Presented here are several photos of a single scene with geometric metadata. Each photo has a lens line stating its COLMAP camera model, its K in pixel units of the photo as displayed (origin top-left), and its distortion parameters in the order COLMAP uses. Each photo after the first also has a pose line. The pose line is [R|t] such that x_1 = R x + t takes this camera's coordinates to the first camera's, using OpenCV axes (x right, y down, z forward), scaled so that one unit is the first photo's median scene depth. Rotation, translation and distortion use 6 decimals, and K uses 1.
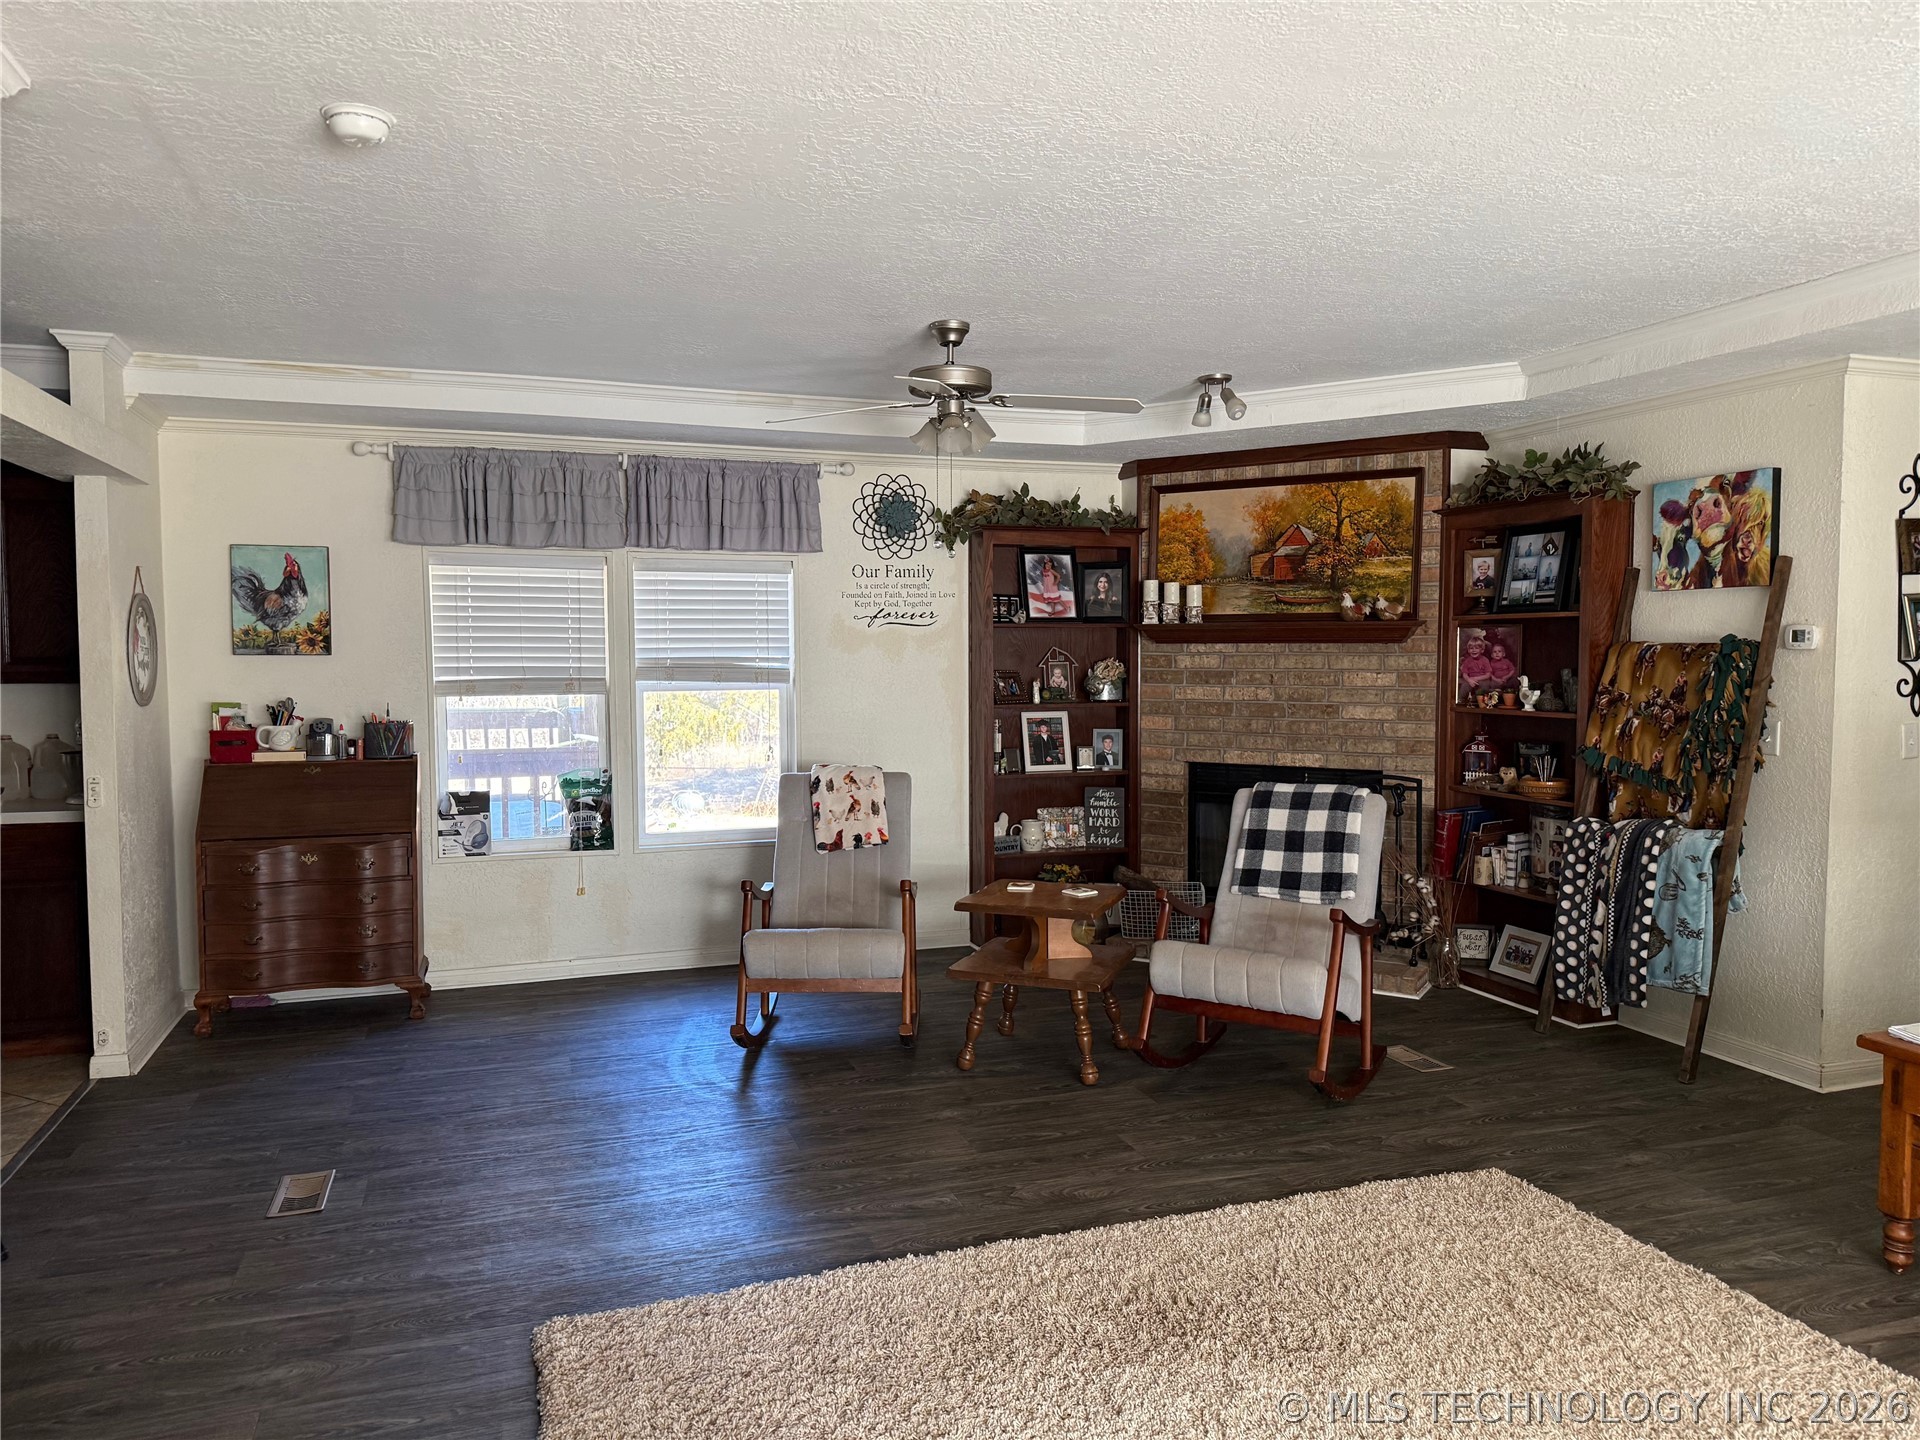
lens RADIAL K [[1350.0, 0, 952.6], [0, 1350.0, 717.8], [0, 0, 1]] dist [-0.009581, -0.004301]
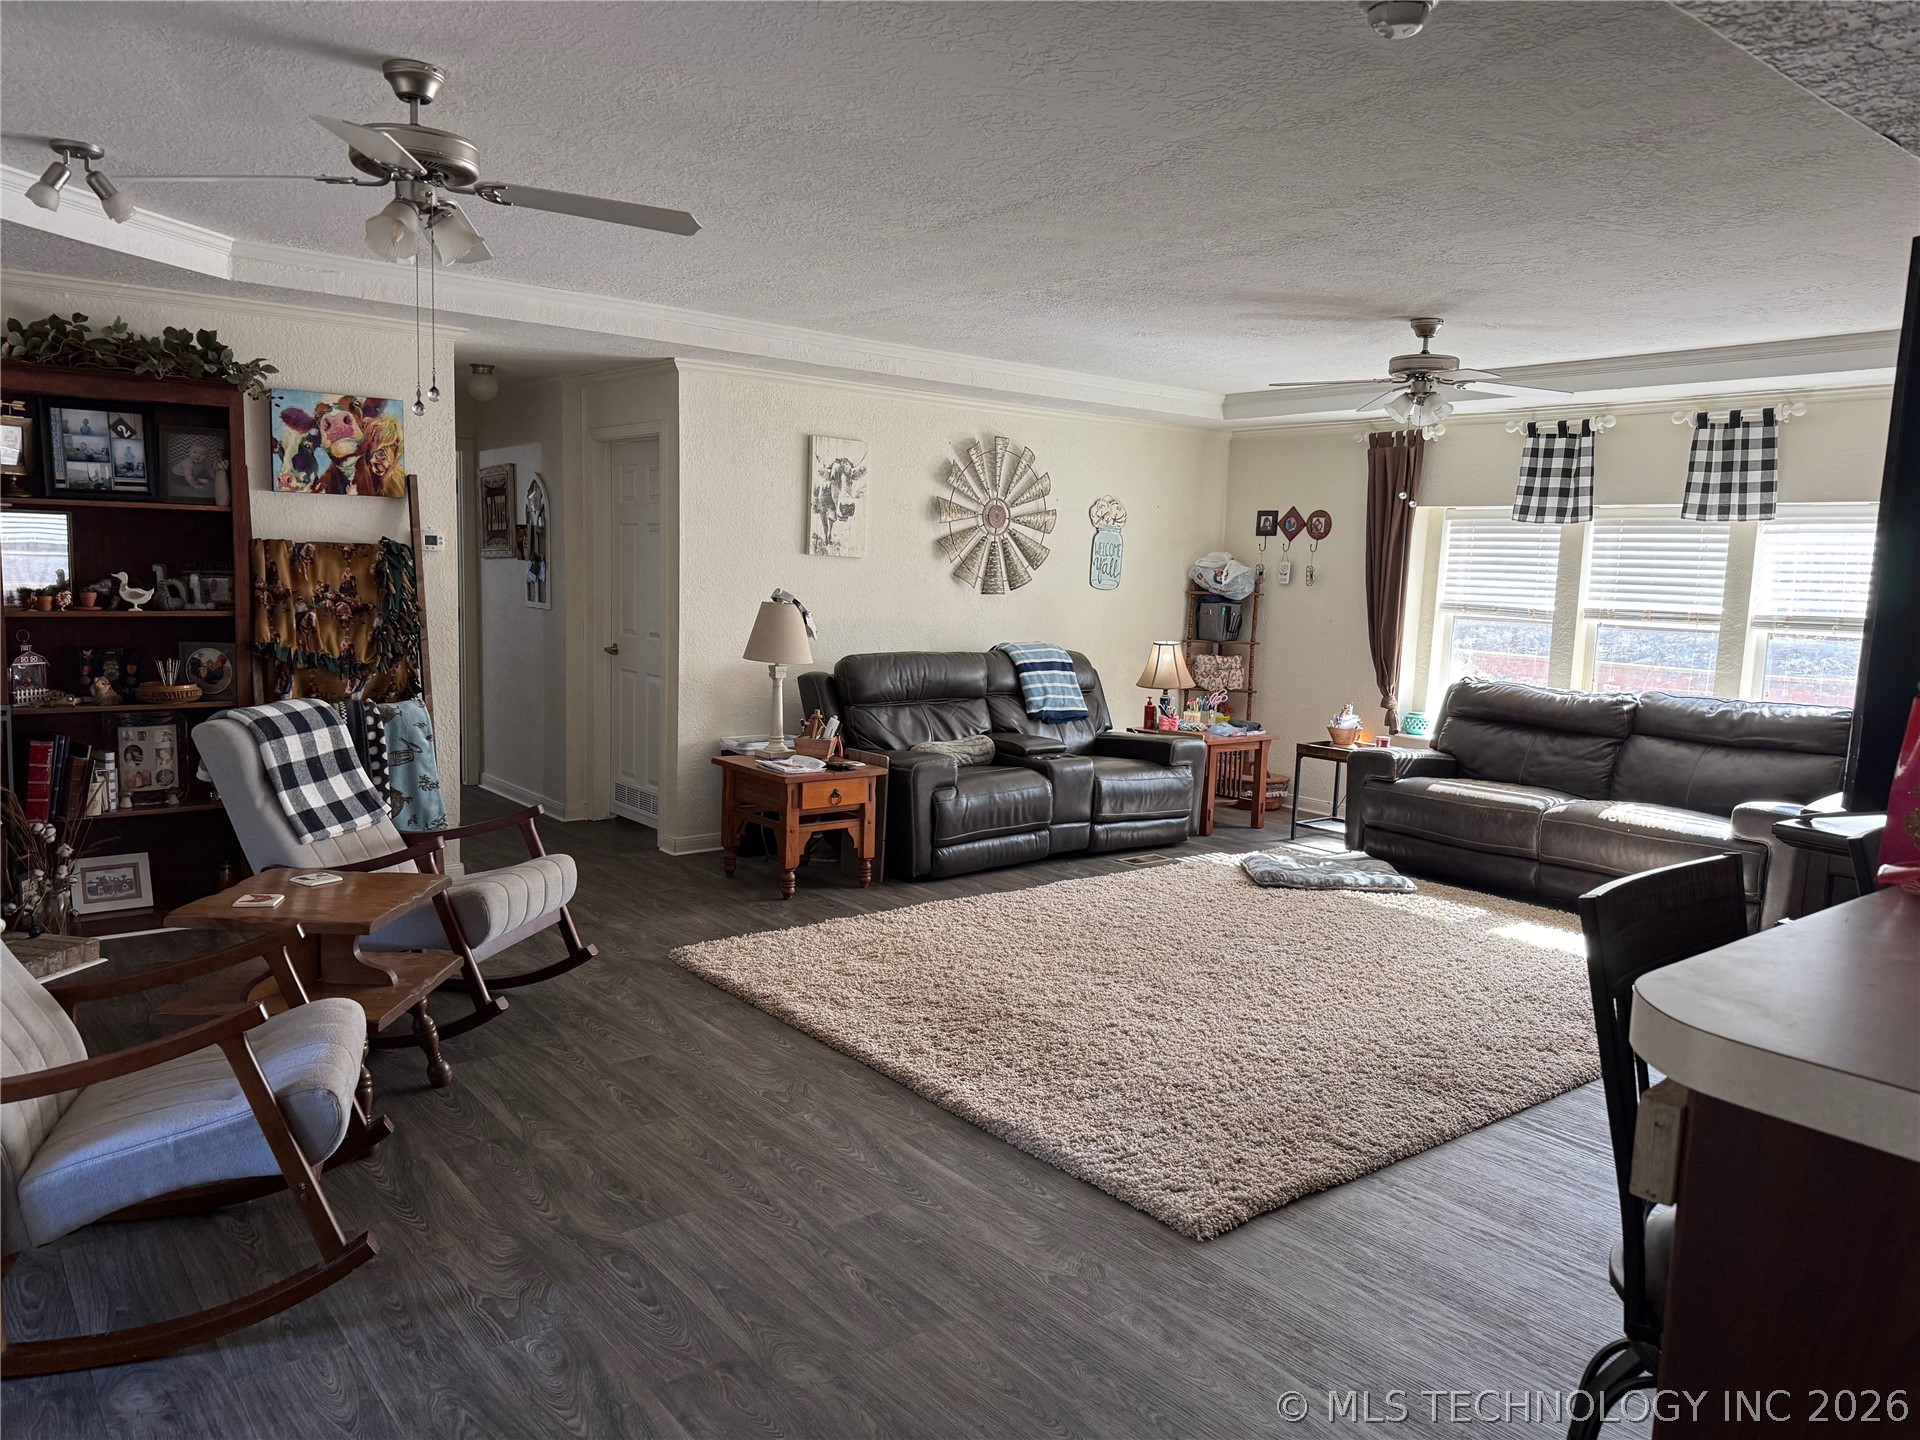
lens RADIAL K [[1350.0, 0, 951.9], [0, 1350.0, 726.3], [0, 0, 1]] dist [-0.009581, -0.004301]
pose [[-0.348866, -0.121144, 0.929310, -0.698207], [0.019236, 0.990476, 0.136338, -0.046977], [-0.936975, 0.065440, -0.343213, 0.913782]]
